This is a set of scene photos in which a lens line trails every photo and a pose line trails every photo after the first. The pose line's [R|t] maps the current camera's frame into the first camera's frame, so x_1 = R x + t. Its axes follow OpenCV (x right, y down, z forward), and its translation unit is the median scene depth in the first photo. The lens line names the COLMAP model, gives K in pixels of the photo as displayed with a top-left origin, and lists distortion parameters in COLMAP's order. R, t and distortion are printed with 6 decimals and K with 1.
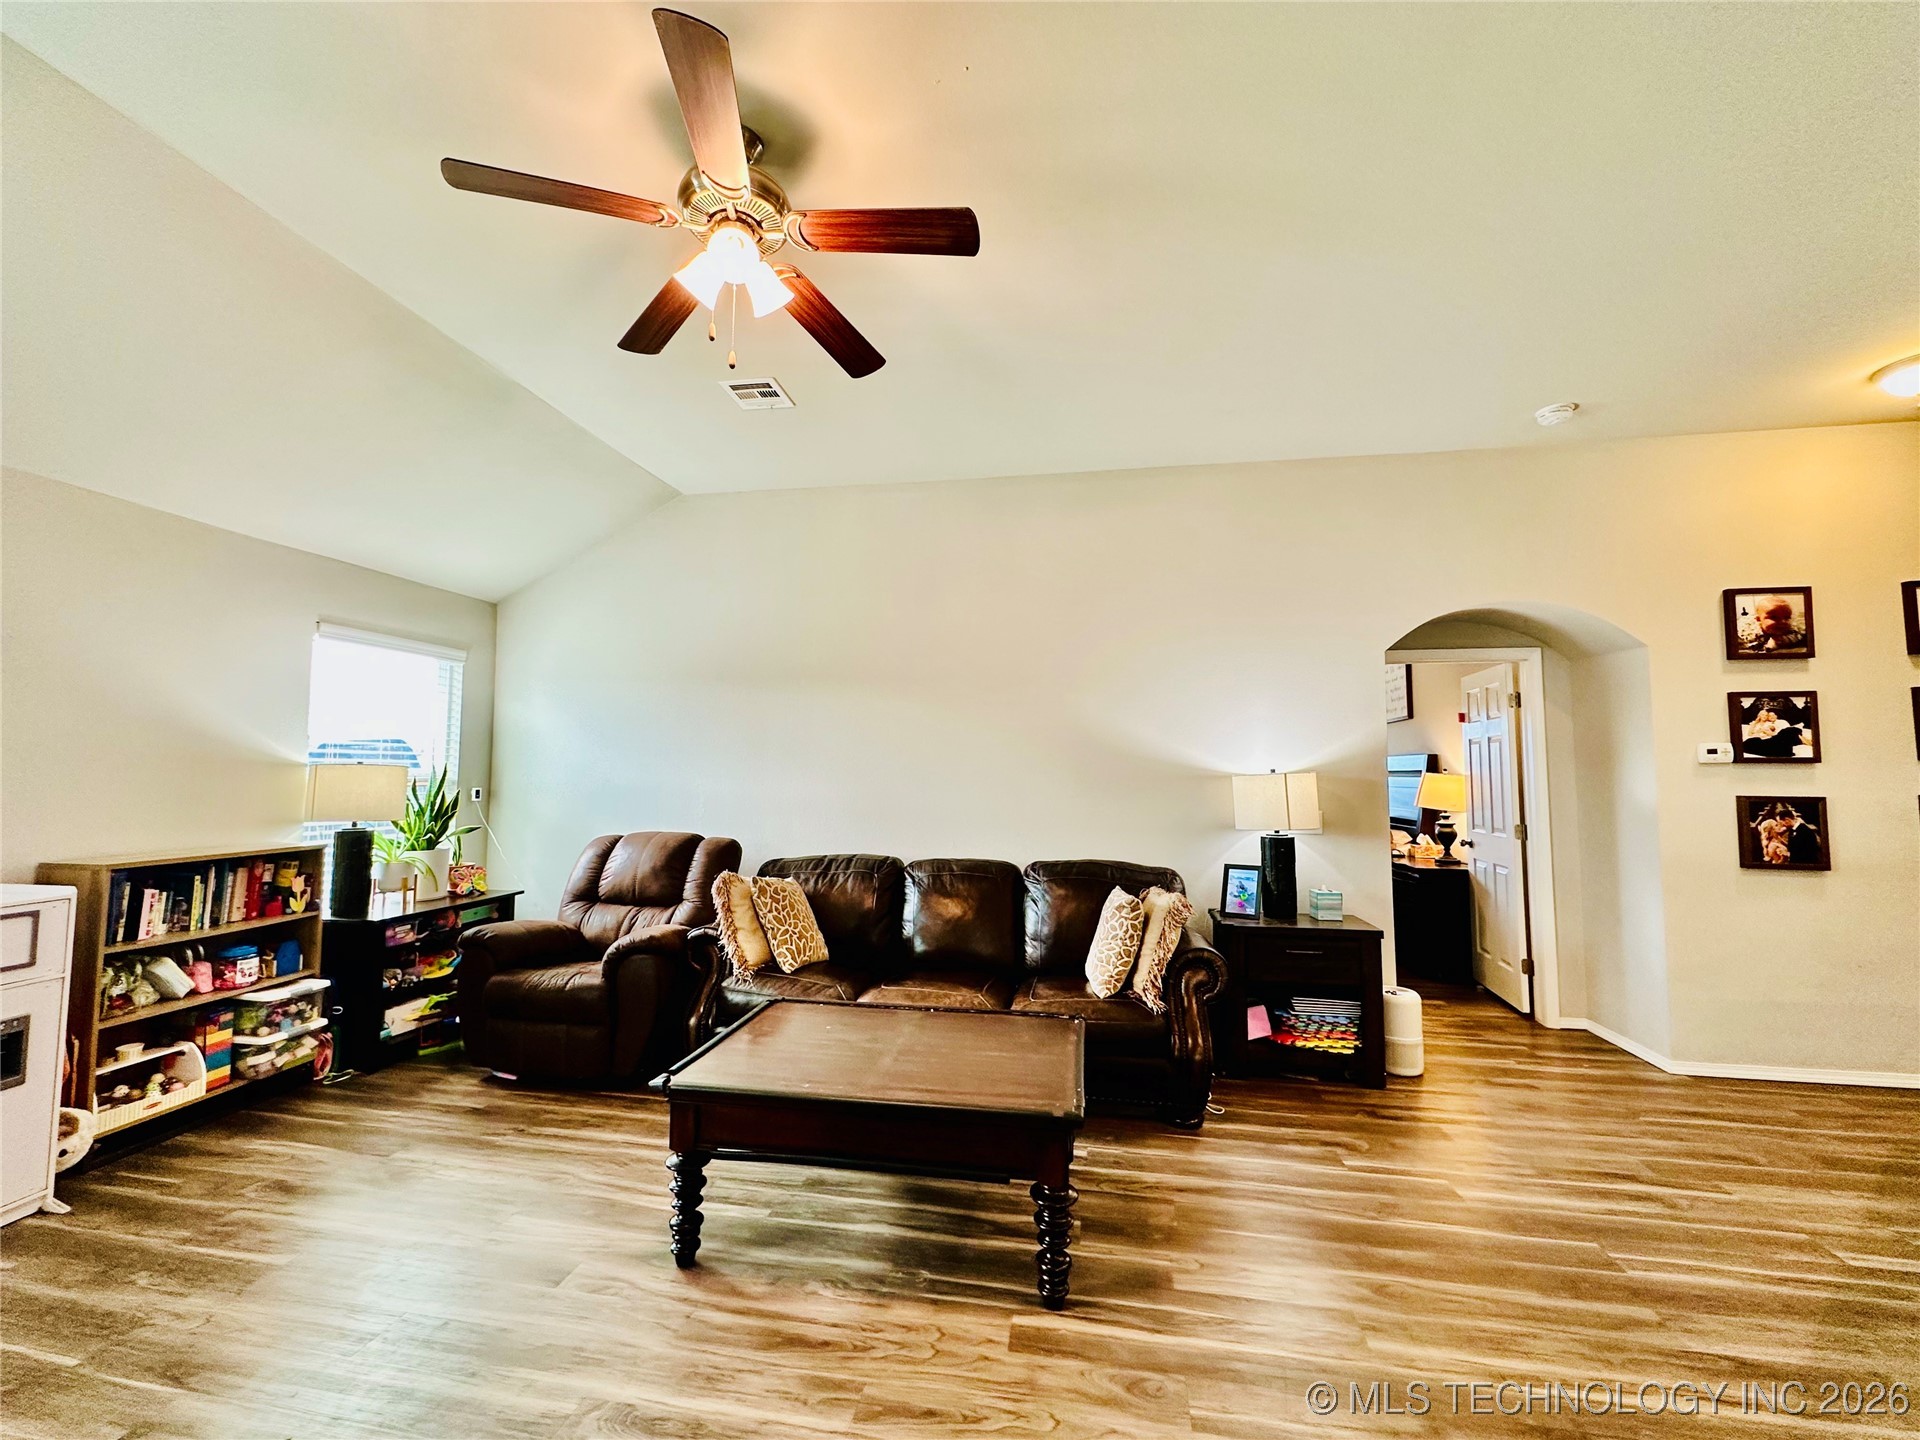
lens RADIAL K [[769.2, 0, 958.3], [0, 769.2, 716.0], [0, 0, 1]] dist [-0.000996, 0.000123]
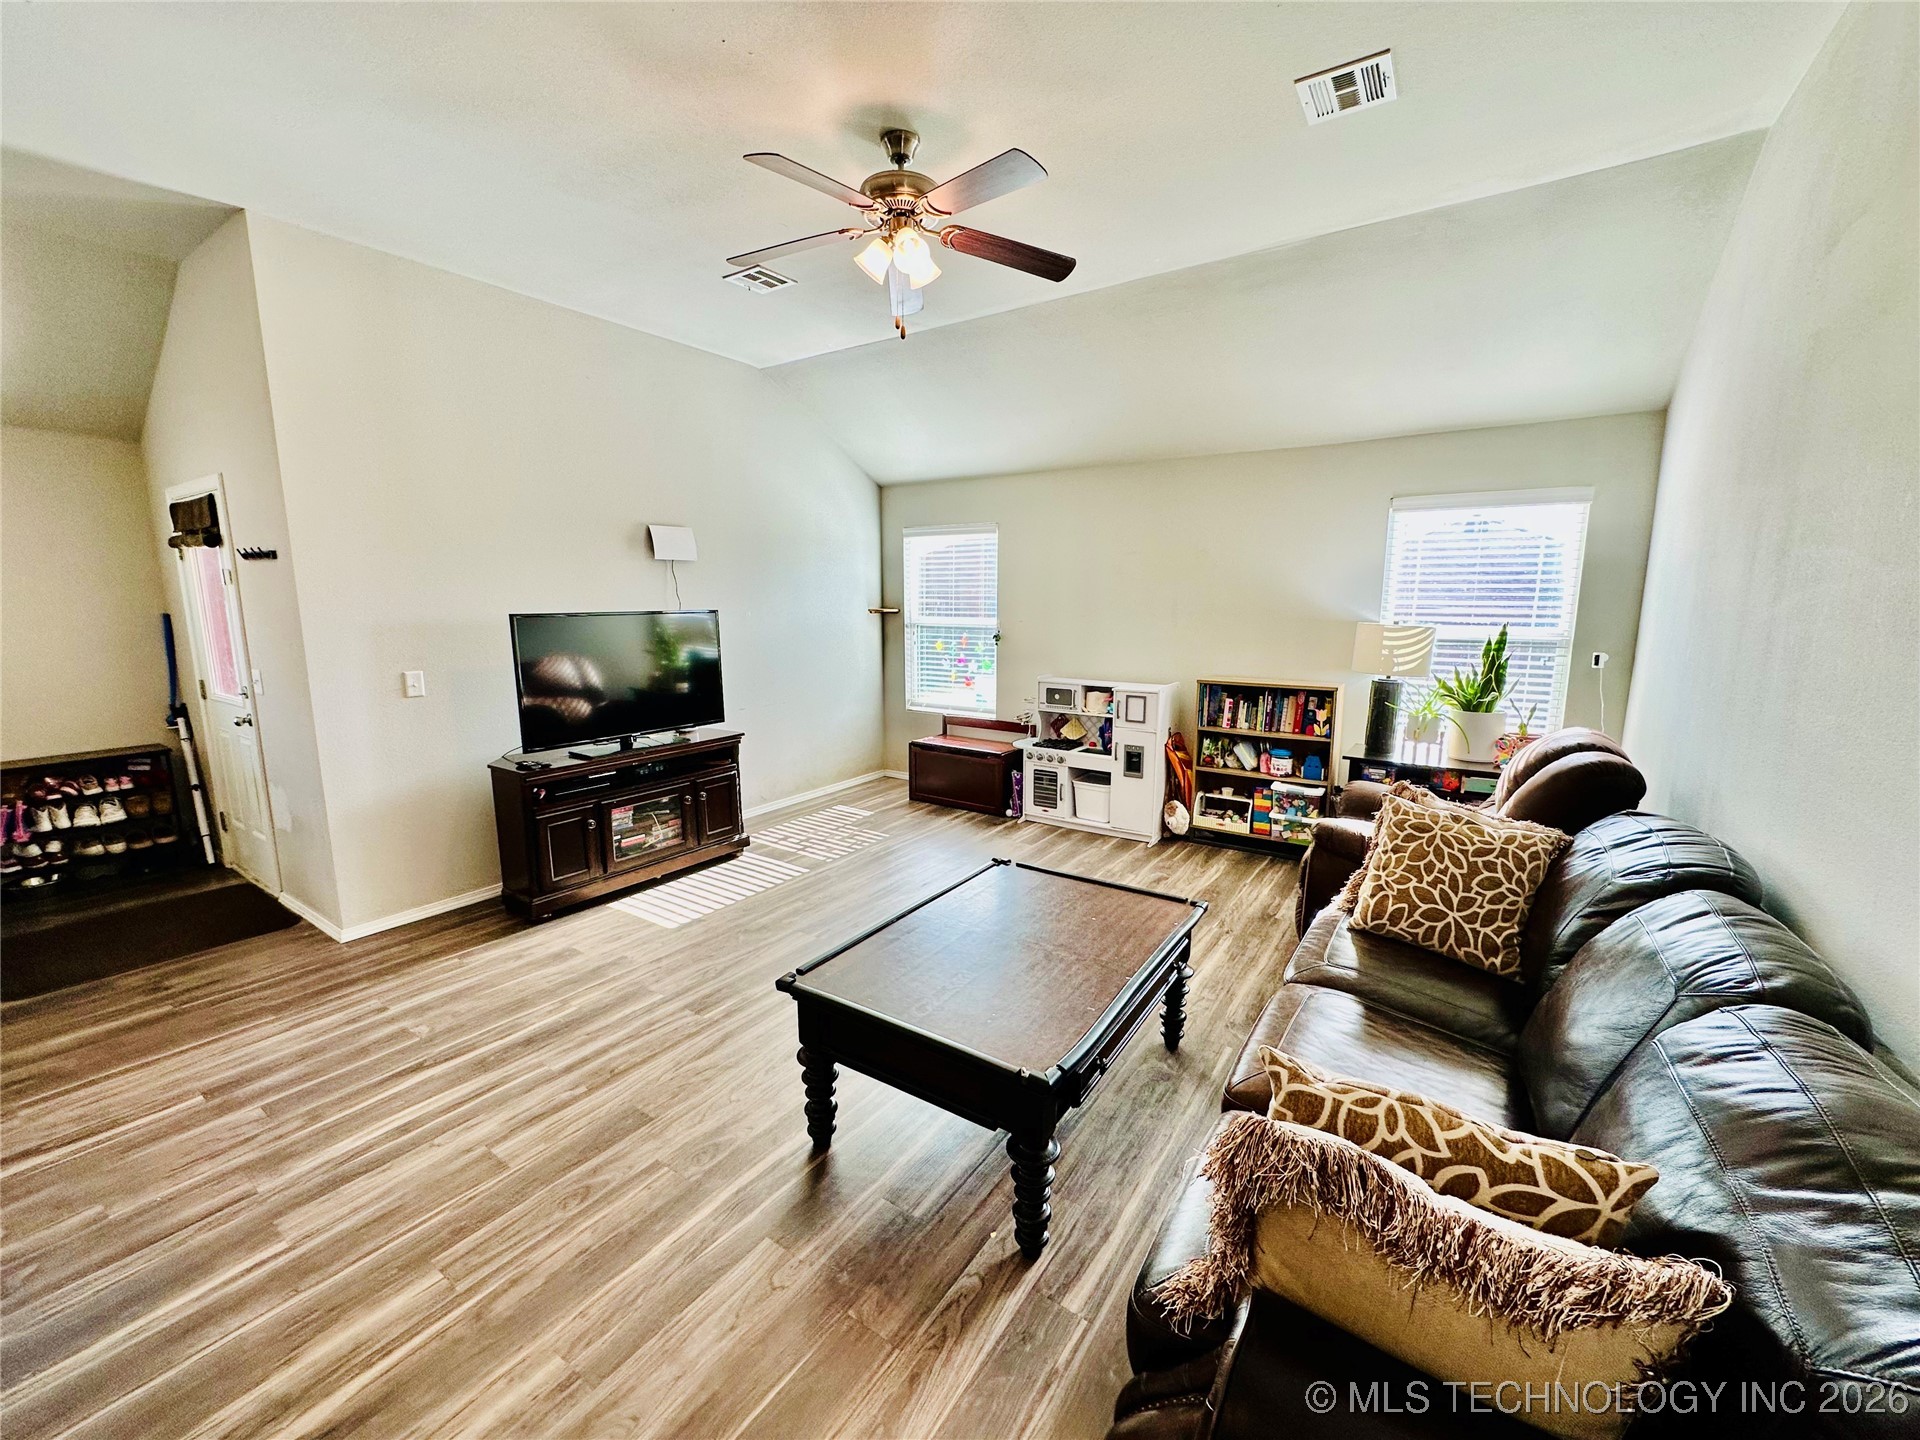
lens RADIAL K [[765.0, 0, 960.0], [0, 765.0, 720.0], [0, 0, 1]] dist [-0.002107, 0.000457]
pose [[-0.417452, 0.135610, -0.898523, 0.532719], [0.063659, 0.990737, 0.119951, 0.029551], [0.906466, -0.007125, -0.422218, 0.931355]]
